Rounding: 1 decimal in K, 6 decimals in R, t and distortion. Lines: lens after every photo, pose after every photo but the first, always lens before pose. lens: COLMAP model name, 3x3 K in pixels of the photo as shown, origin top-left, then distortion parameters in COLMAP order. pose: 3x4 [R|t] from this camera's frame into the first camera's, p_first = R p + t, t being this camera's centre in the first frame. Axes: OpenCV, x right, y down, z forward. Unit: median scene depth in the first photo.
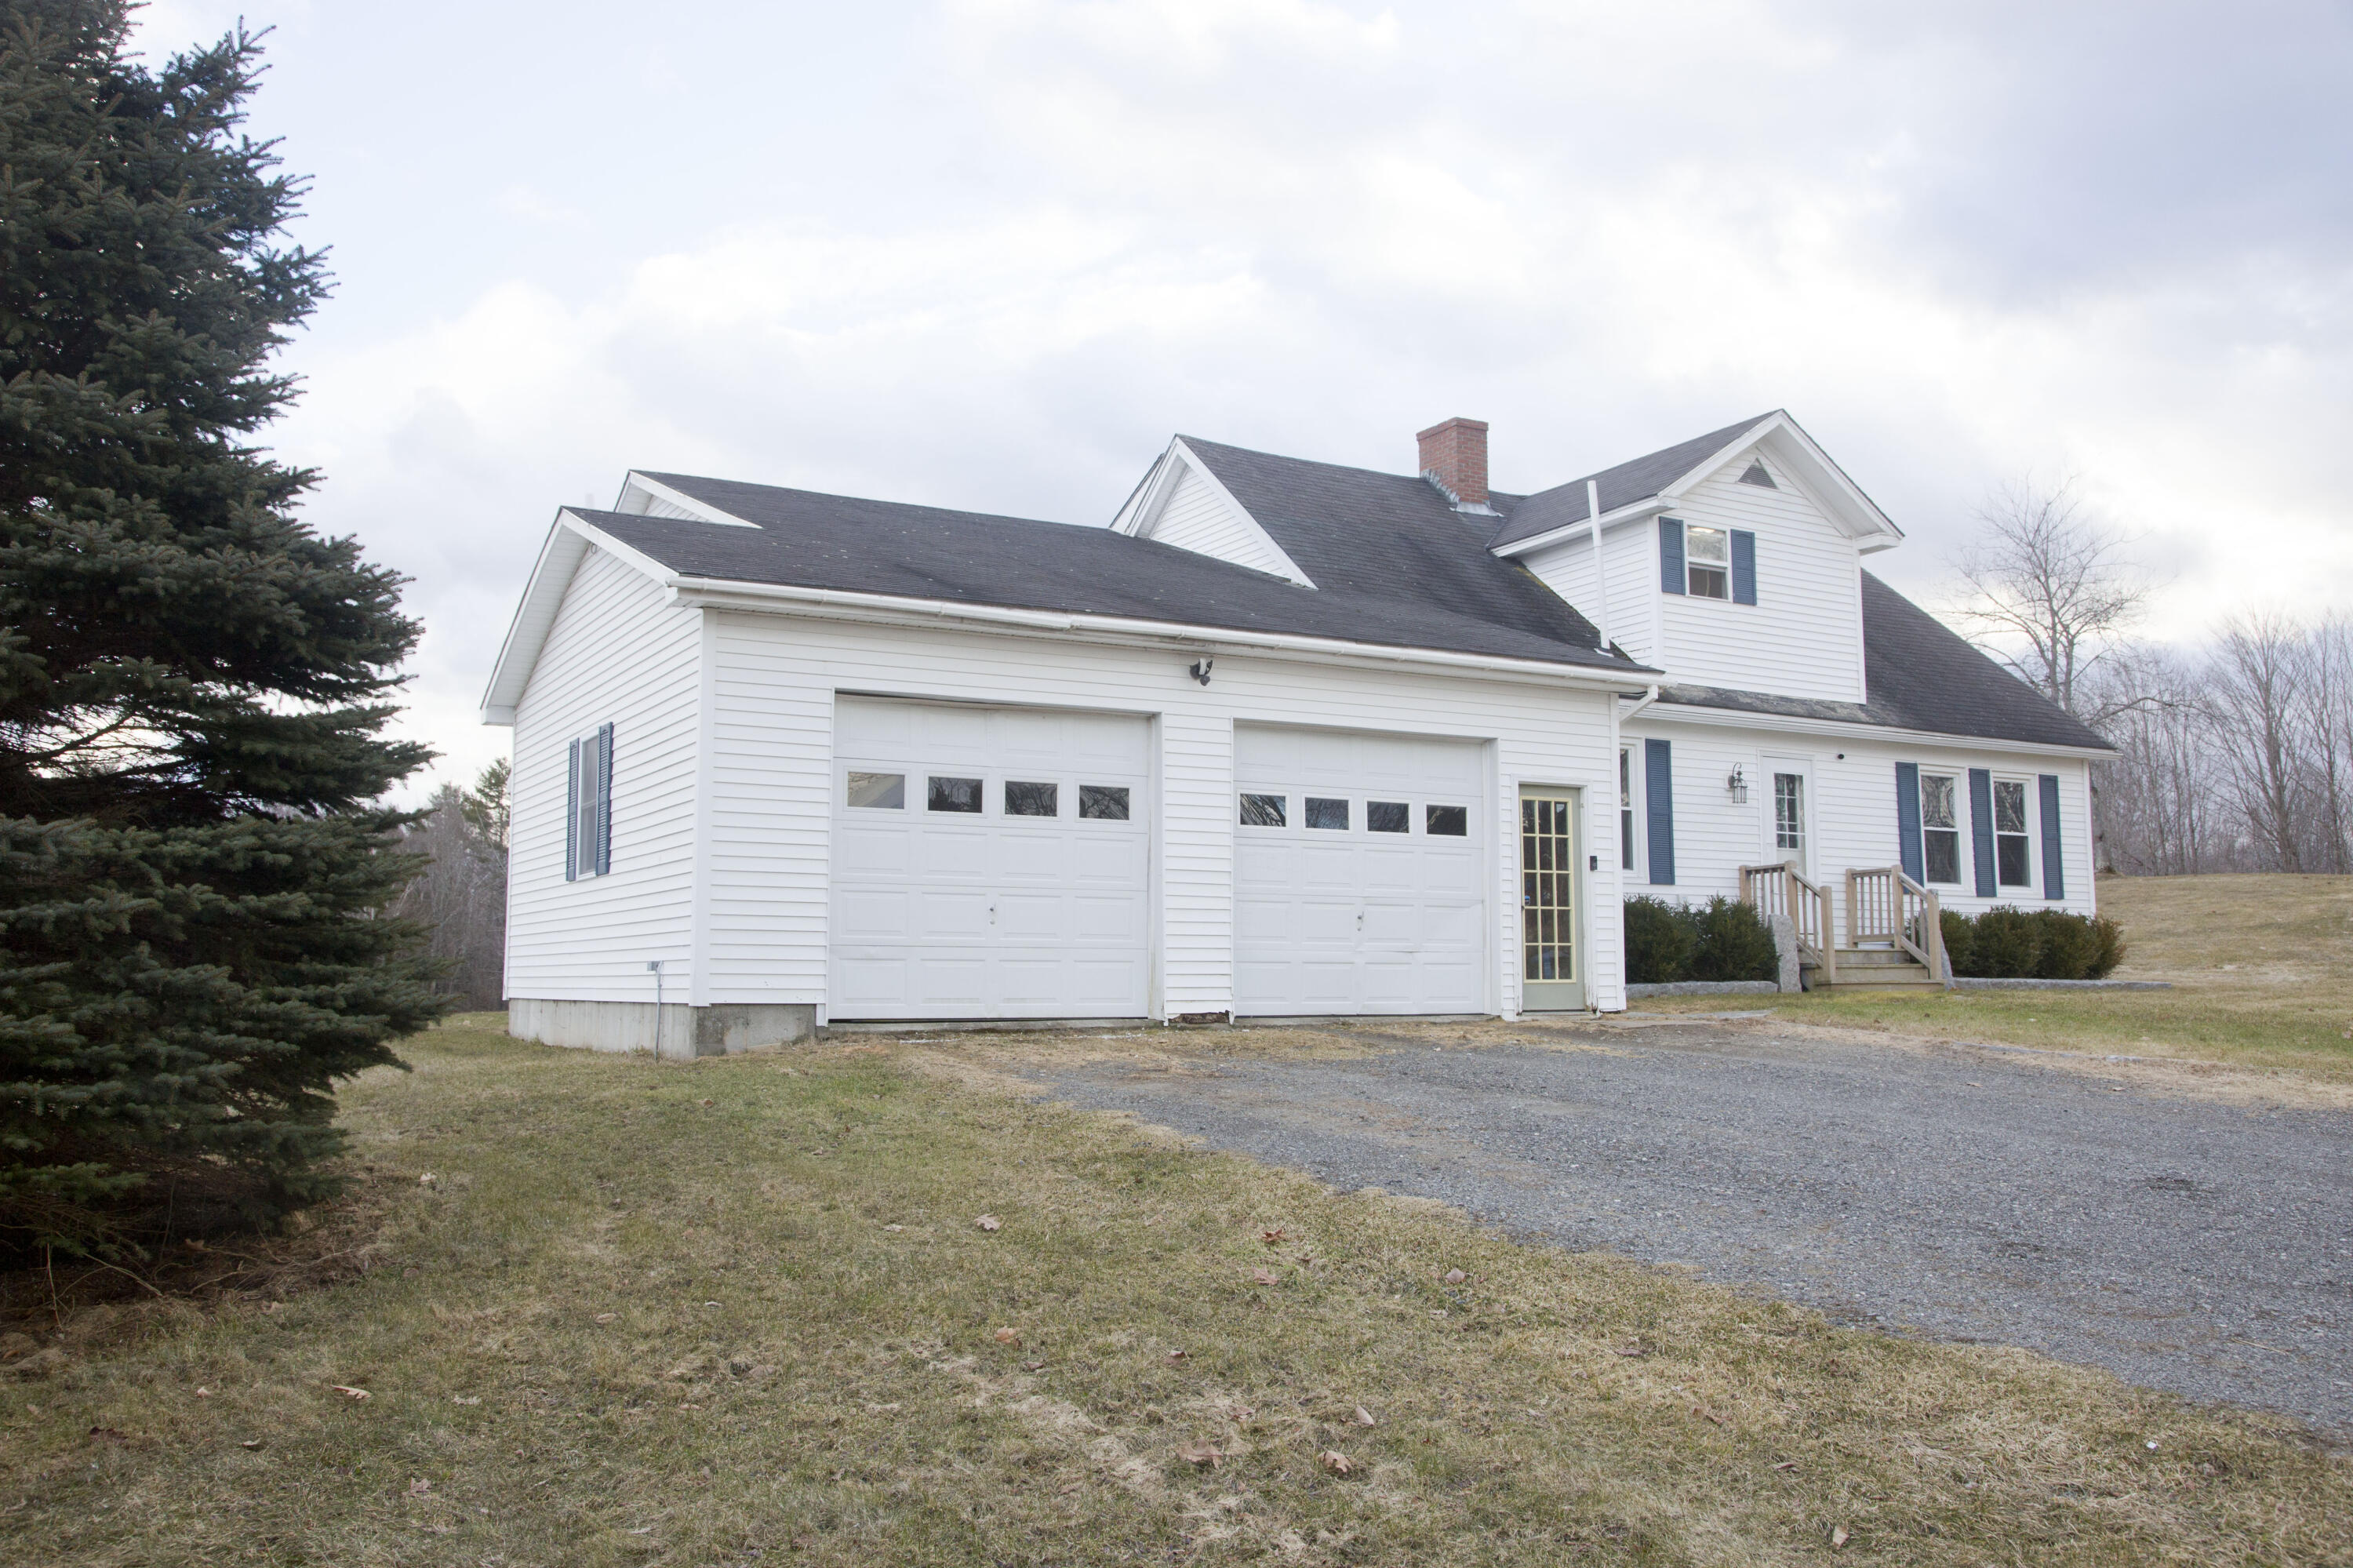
lens RADIAL K [[1937.0, 0, 1176.5], [0, 1937.0, 784.0], [0, 0, 1]] dist [-0.086068, 0.145774]
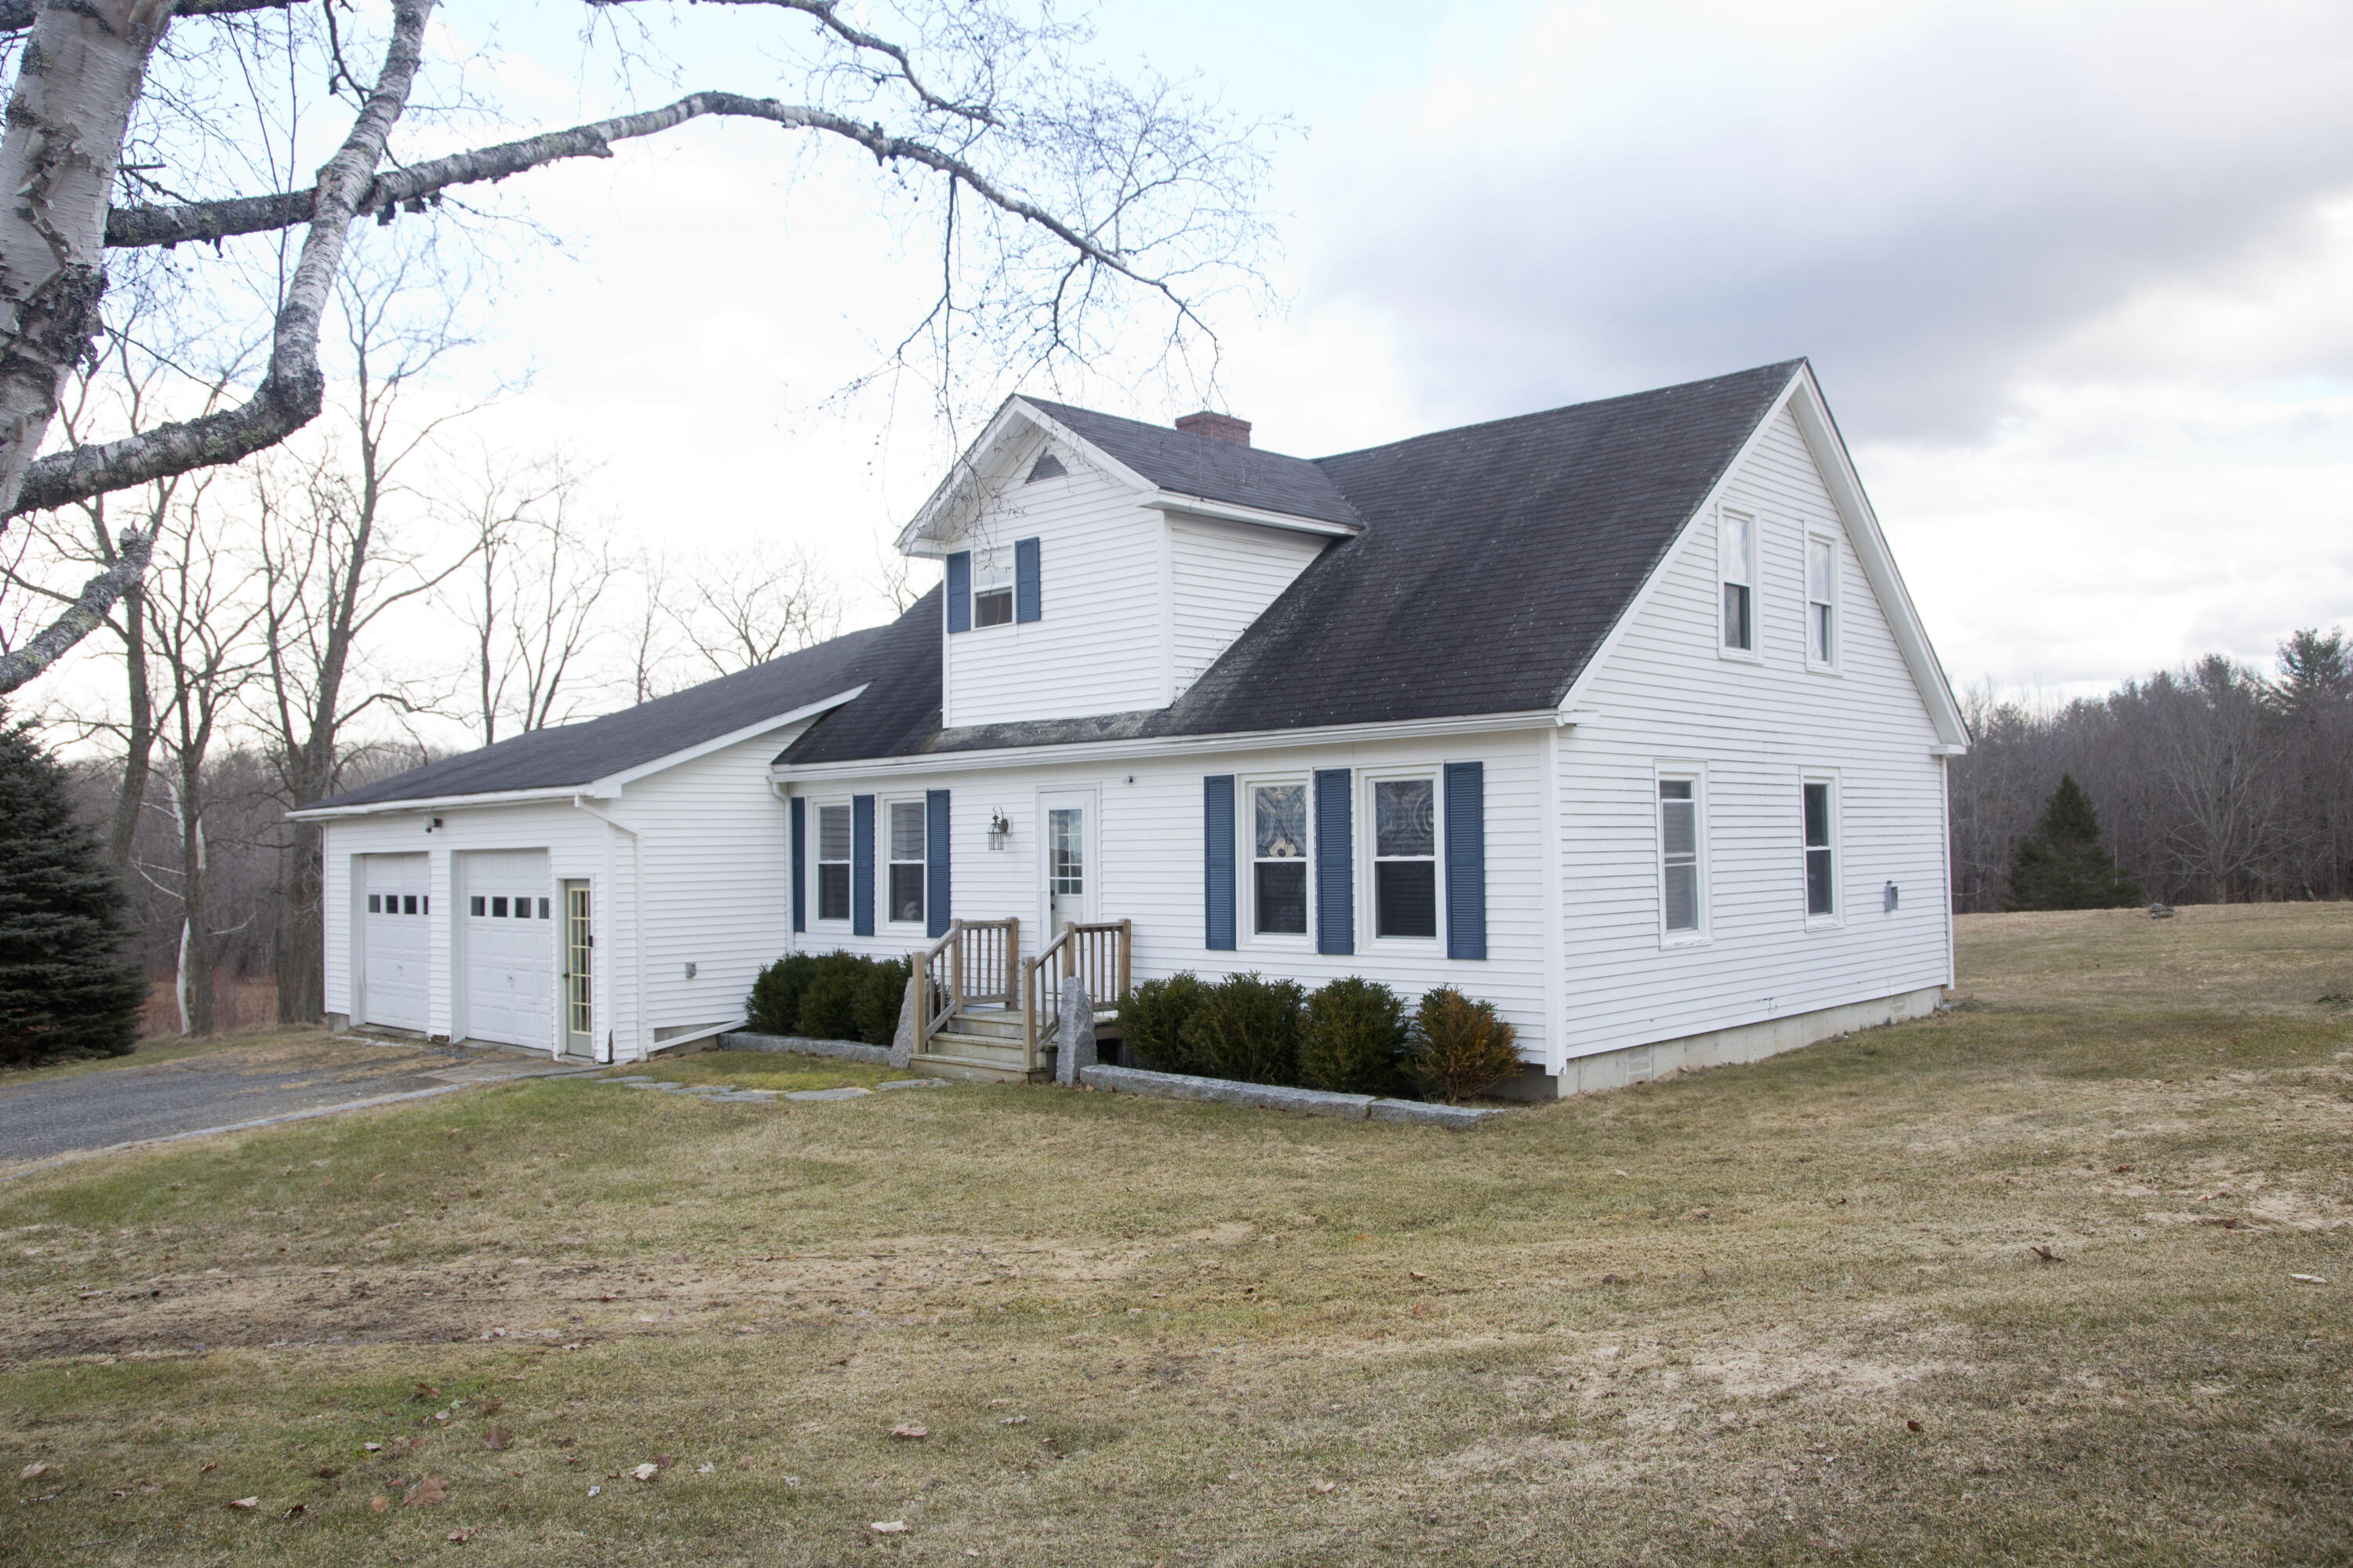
lens RADIAL K [[1821.5, 0, 1169.2], [0, 1821.5, 786.7], [0, 0, 1]] dist [-0.103757, 0.112423]
pose [[0.275384, -0.032172, -0.960796, 1.152278], [0.123062, 0.992397, 0.002042, -0.011594], [0.953425, -0.118800, 0.277249, 0.838716]]
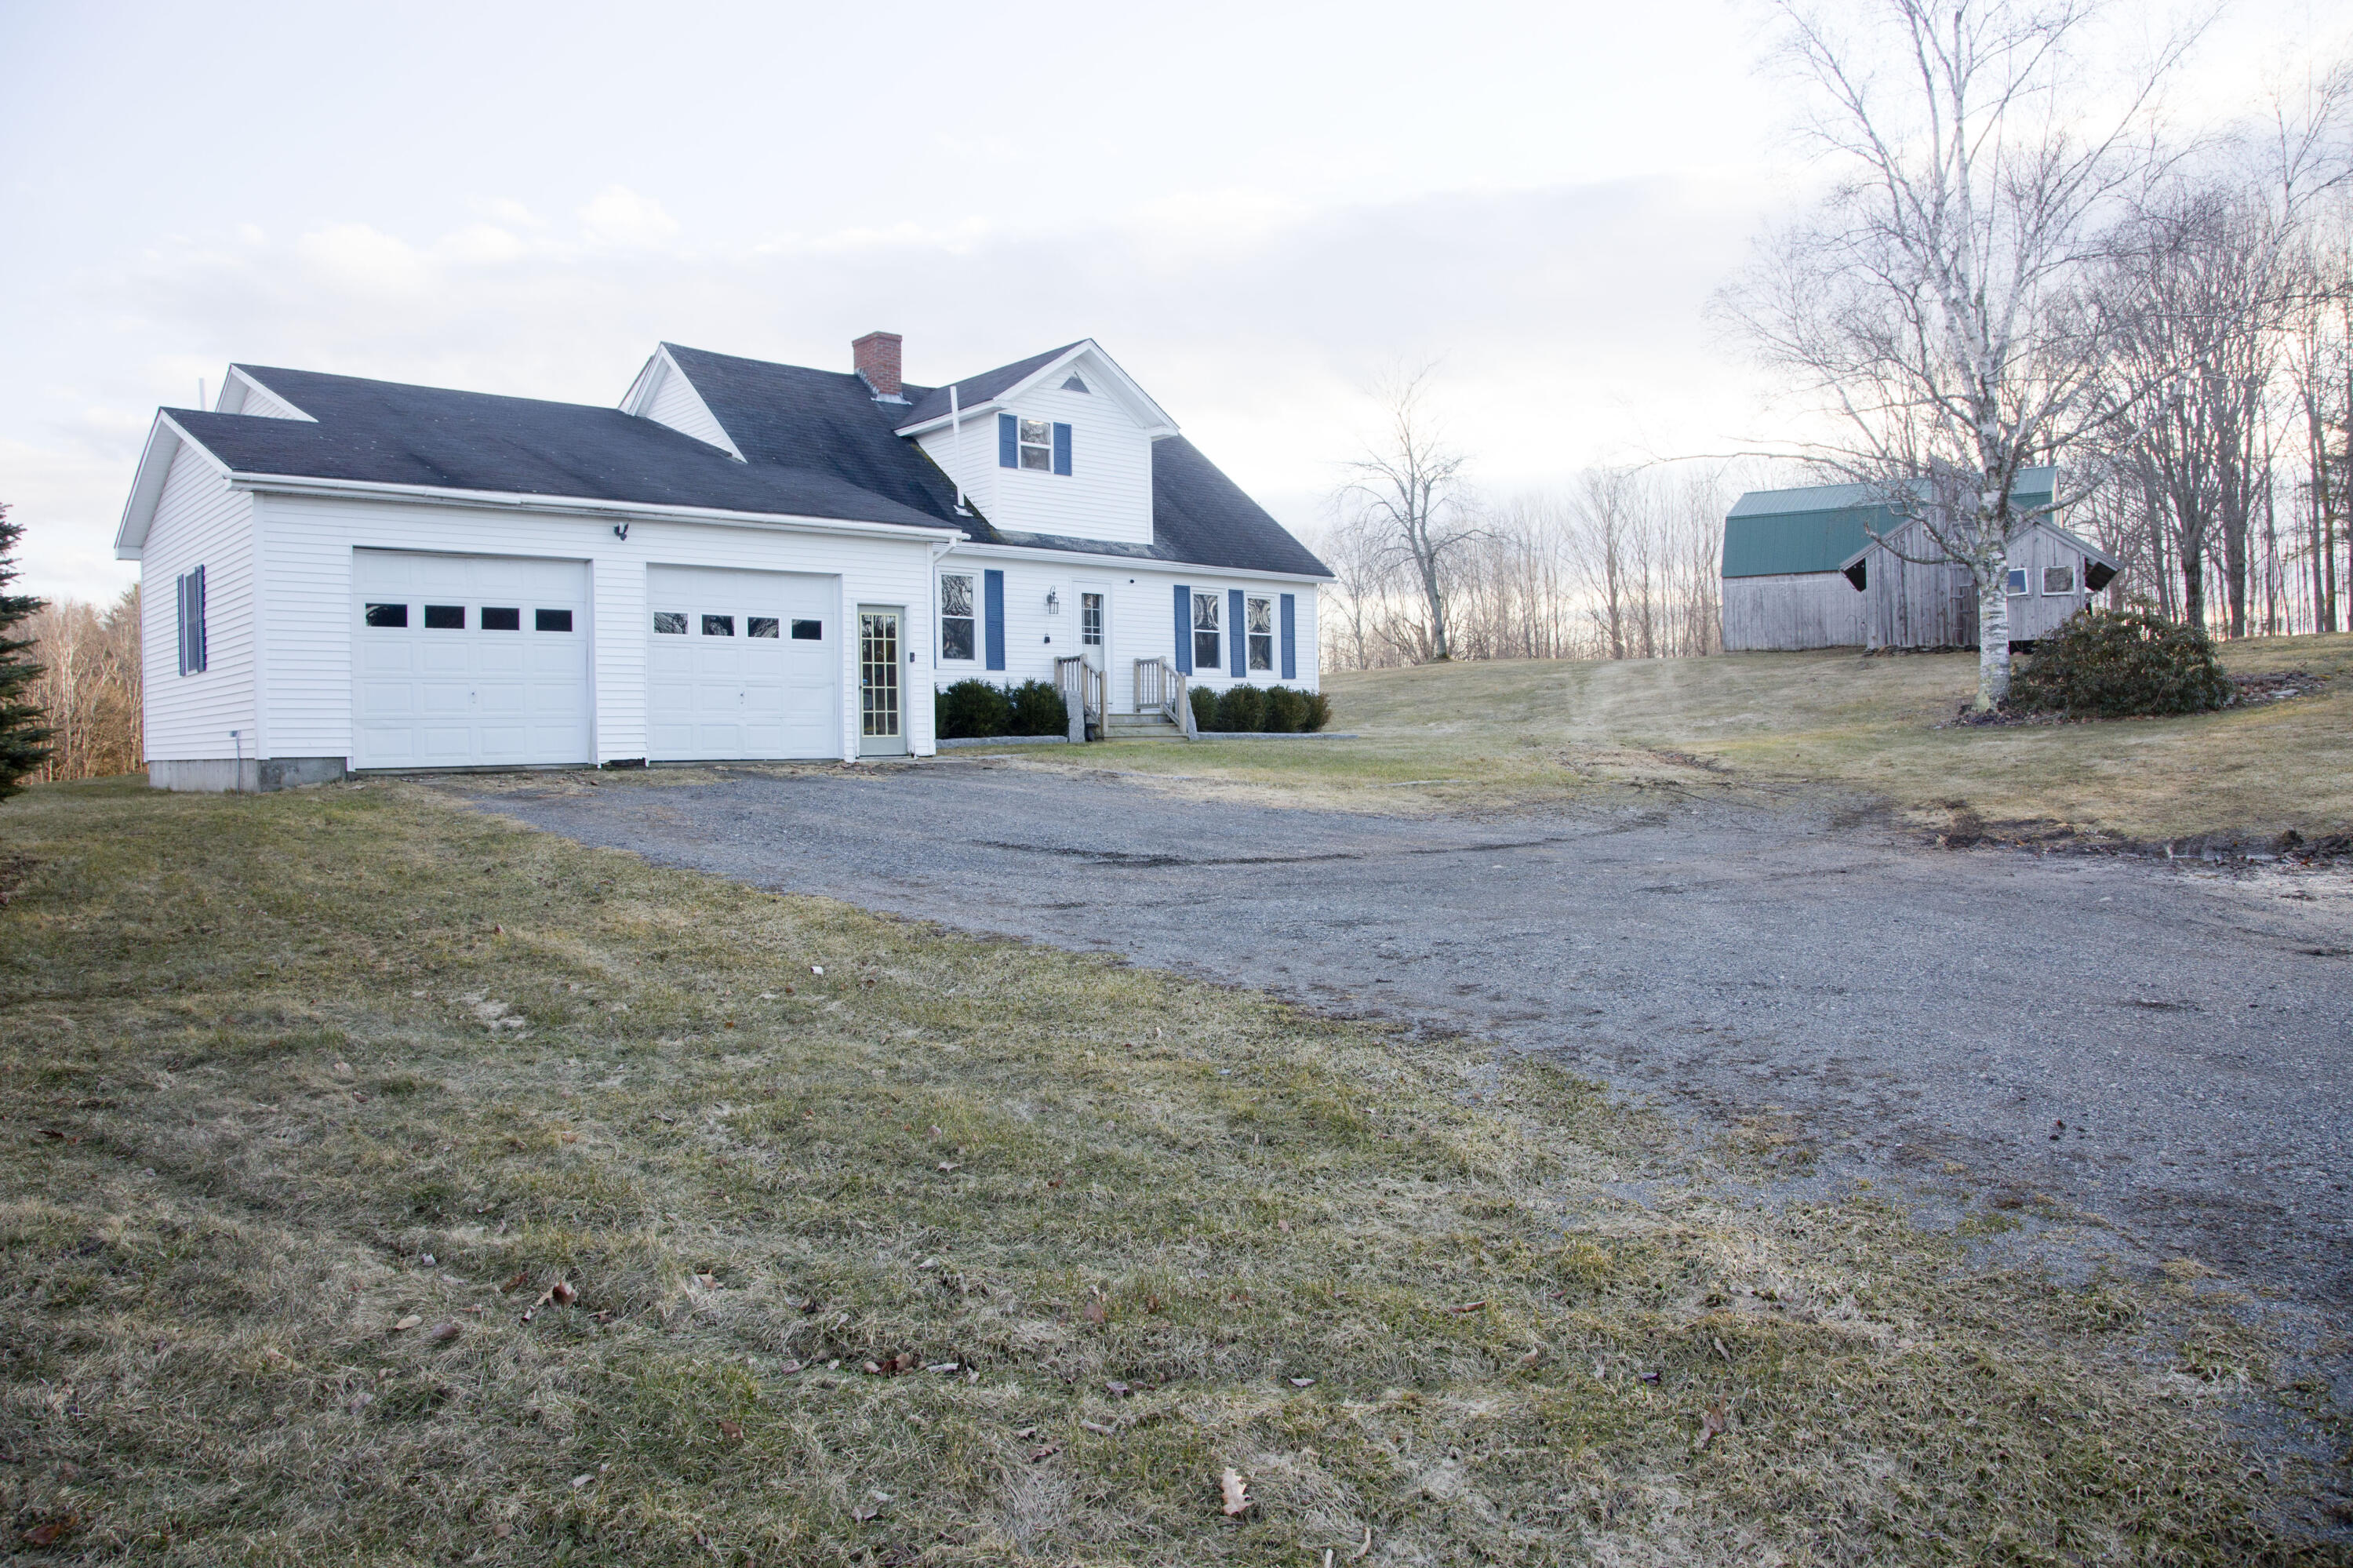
lens RADIAL K [[1598.4, 0, 1173.2], [0, 1598.4, 772.2], [0, 0, 1]] dist [-0.128988, 0.071763]
pose [[0.974798, -0.017236, 0.222421, 0.110230], [-0.009524, 0.992887, 0.118683, -0.015167], [-0.222884, -0.117810, 0.967700, -0.200480]]
